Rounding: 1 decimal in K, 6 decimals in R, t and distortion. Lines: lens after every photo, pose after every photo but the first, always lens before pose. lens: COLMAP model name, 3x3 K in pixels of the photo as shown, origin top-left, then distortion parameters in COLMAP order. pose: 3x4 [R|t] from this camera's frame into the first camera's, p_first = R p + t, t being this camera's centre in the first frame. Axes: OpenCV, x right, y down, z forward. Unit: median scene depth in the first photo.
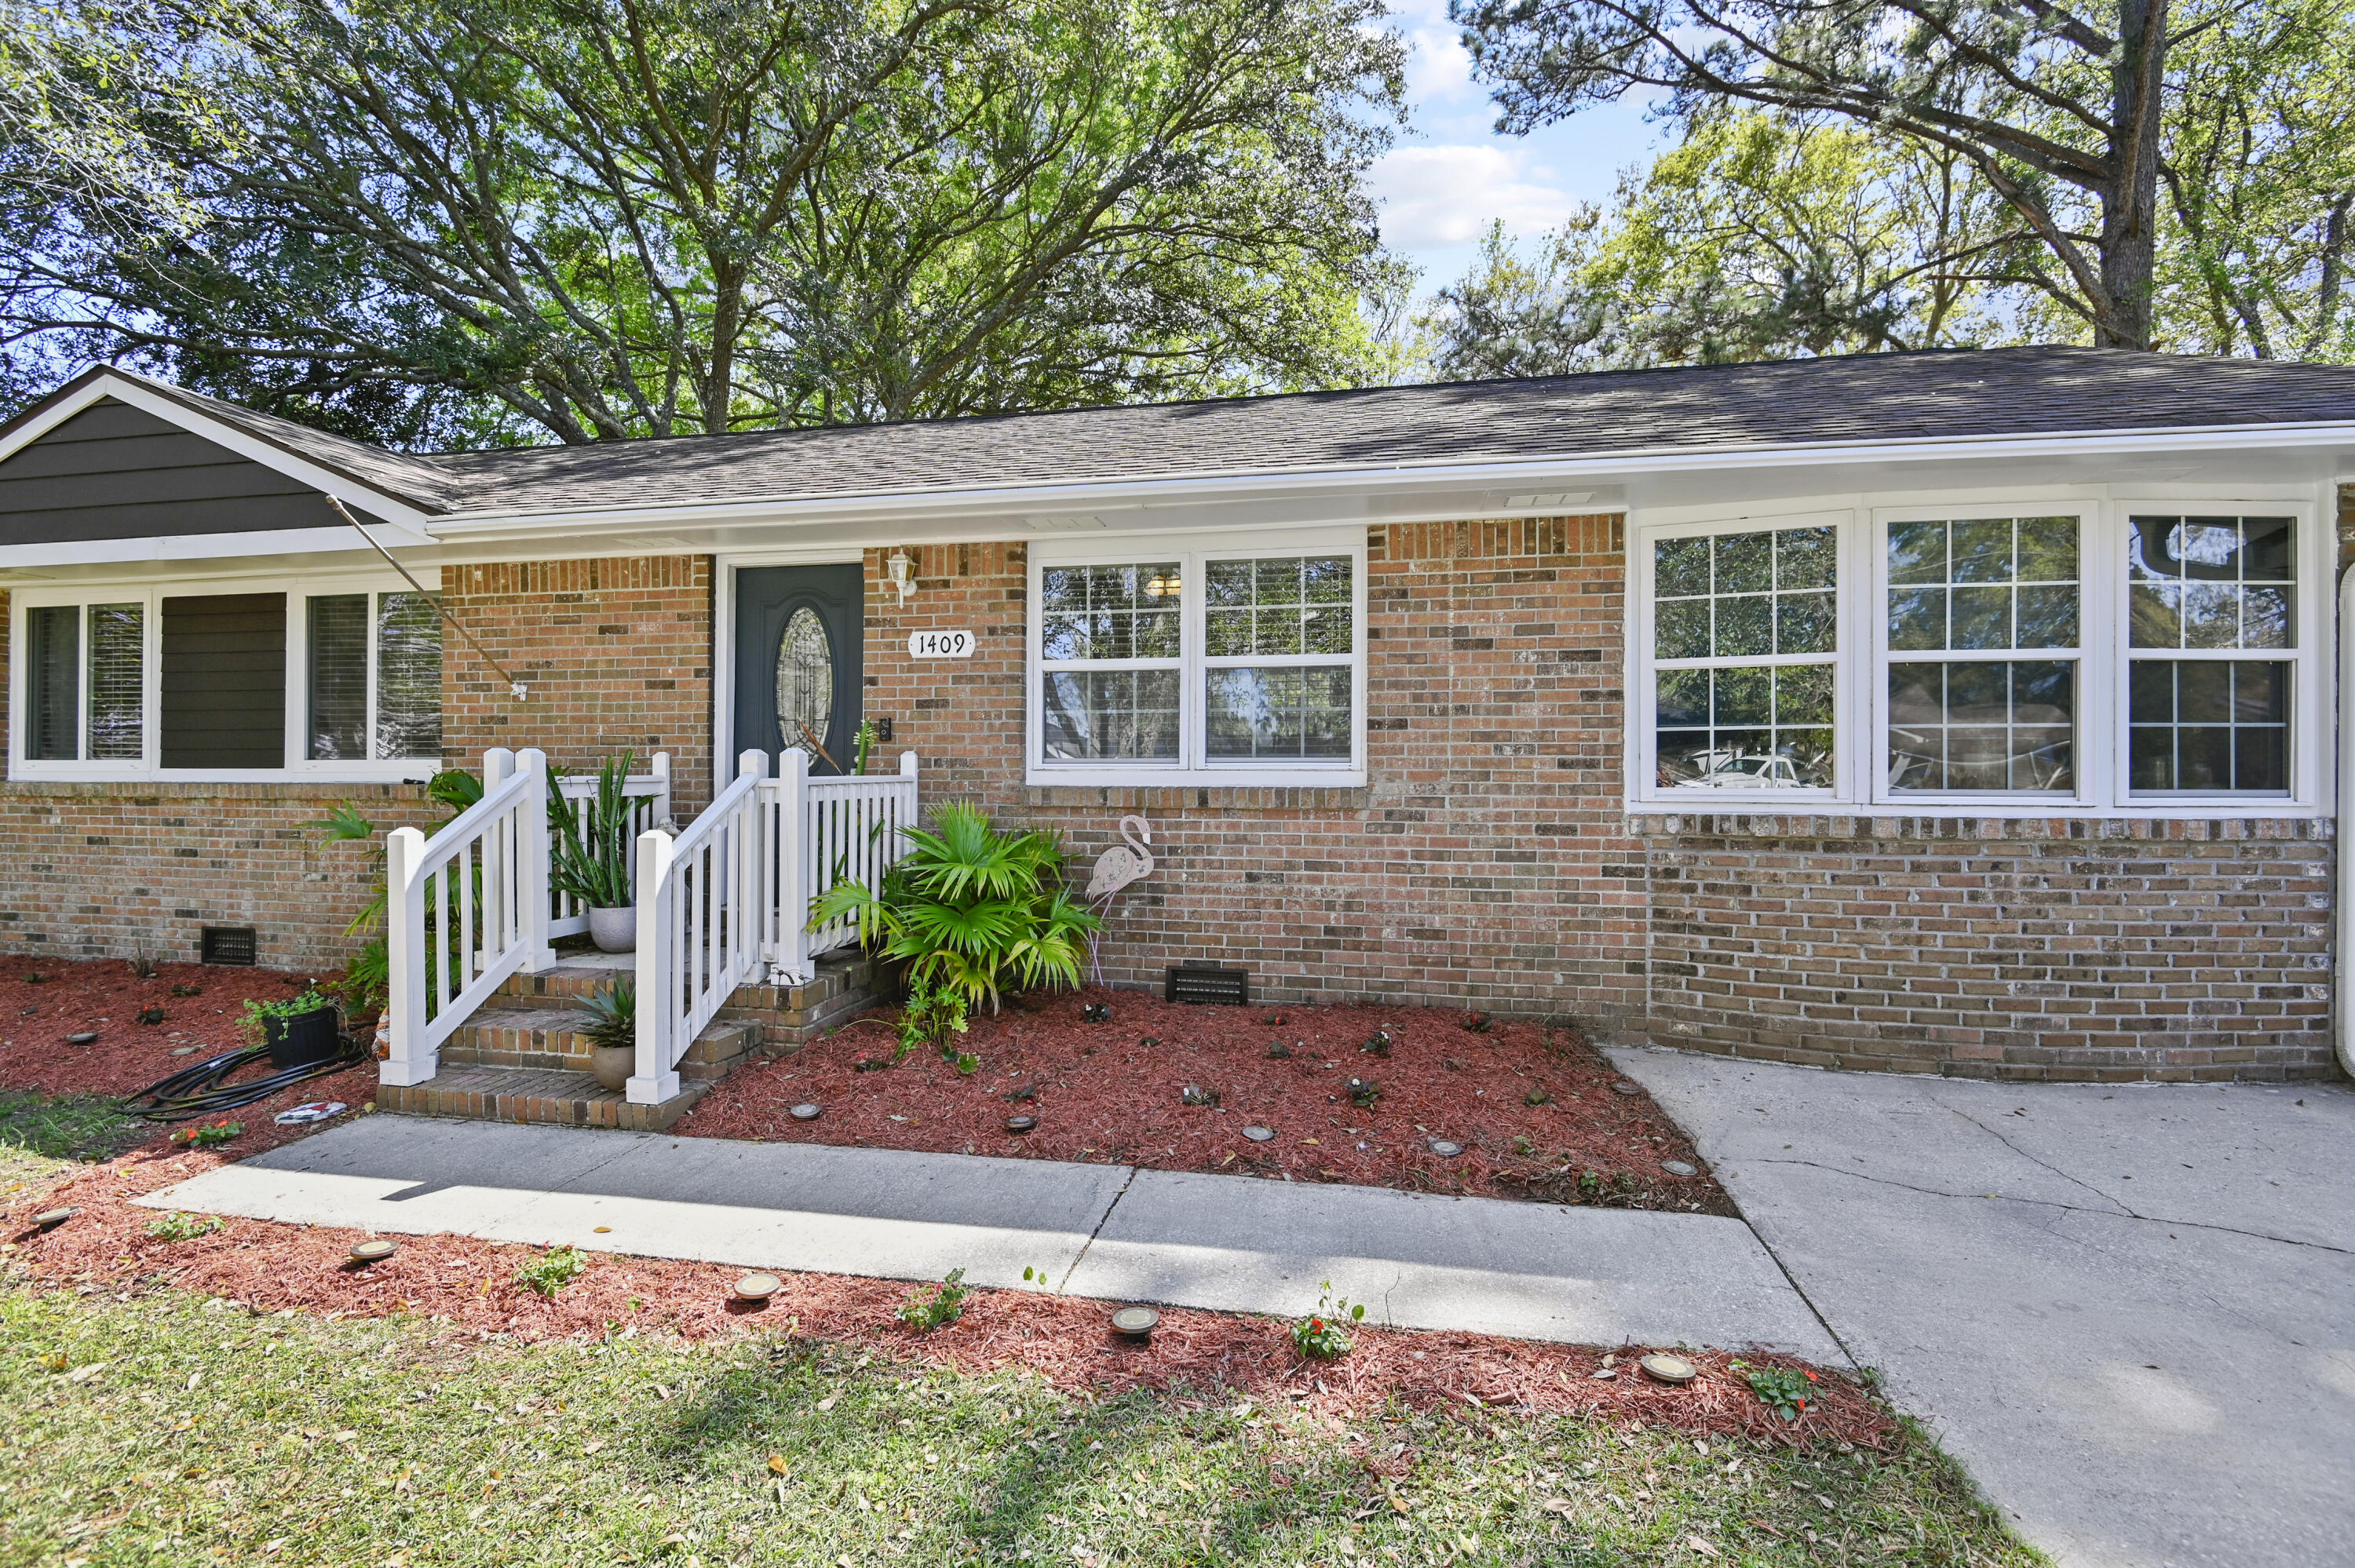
lens RADIAL K [[1096.1, 0, 1176.7], [0, 1096.1, 793.9], [0, 0, 1]] dist [-0.003231, -0.000044]
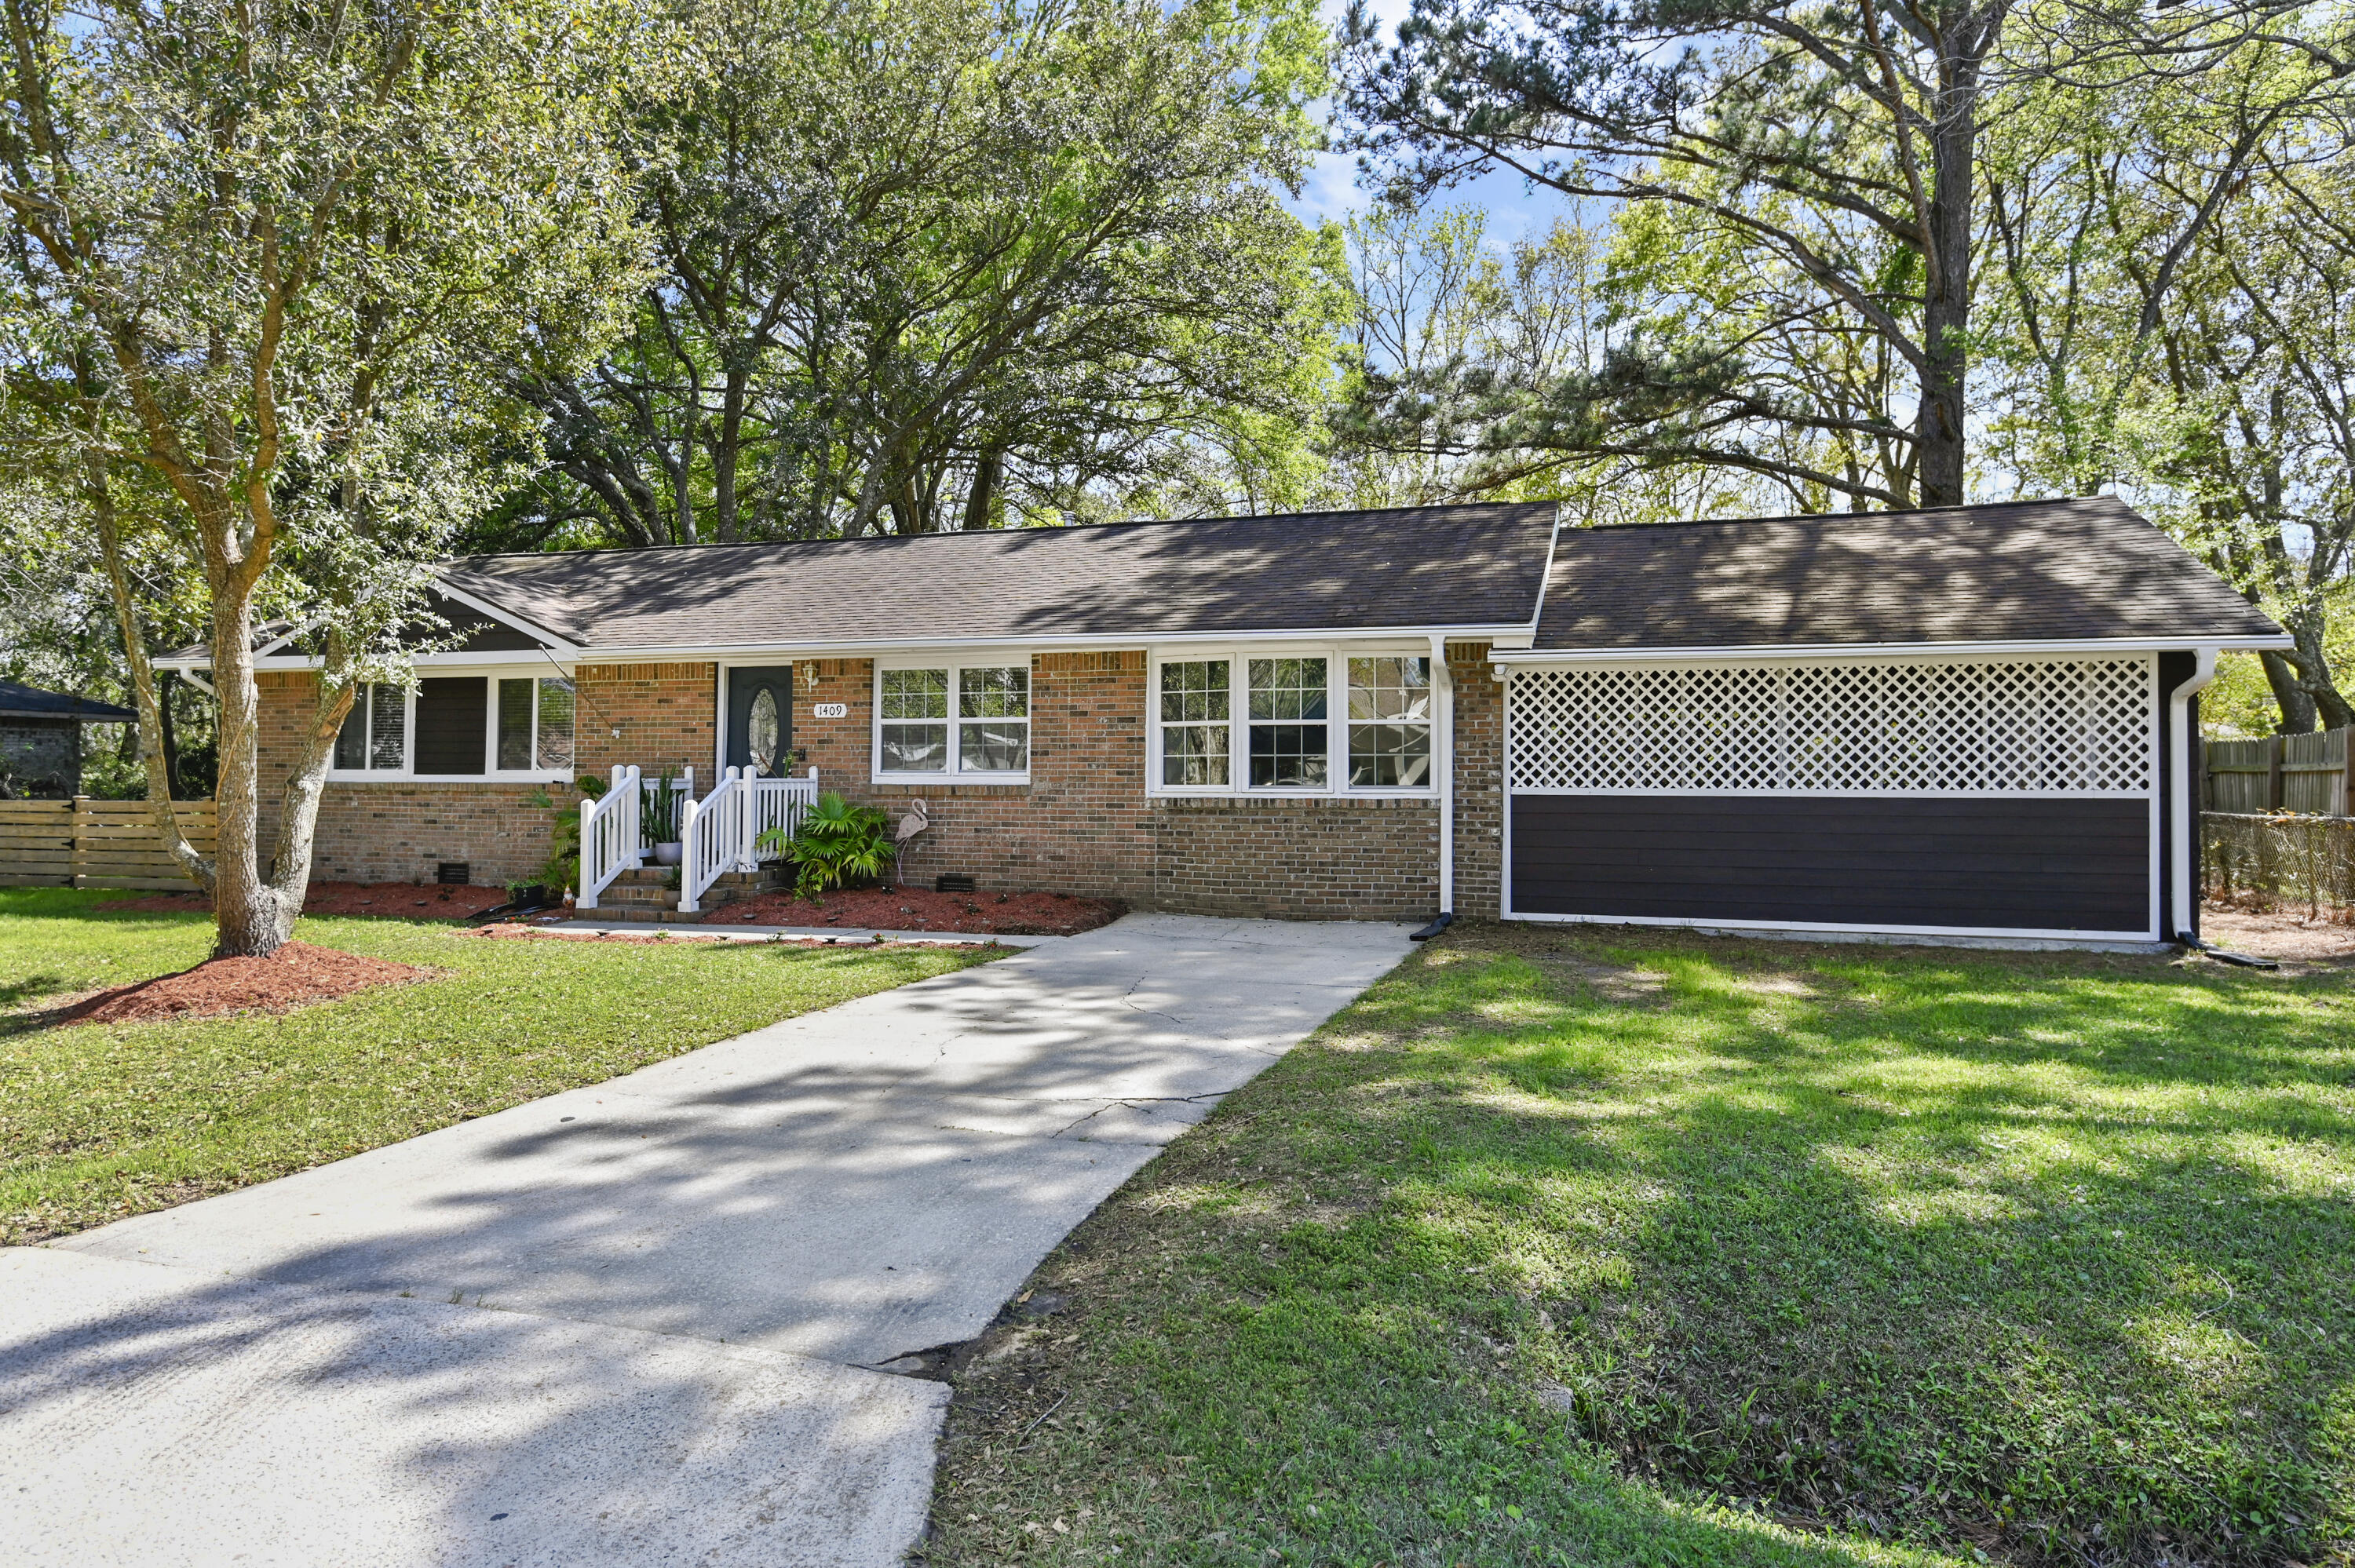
lens RADIAL K [[1493.0, 0, 1179.3], [0, 1493.0, 787.4], [0, 0, 1]] dist [0.044669, 0.000319]
pose [[0.993726, 0.001761, -0.111829, 0.758371], [-0.003411, 0.999888, -0.014560, 0.038220], [0.111791, 0.014851, 0.993621, -1.700721]]
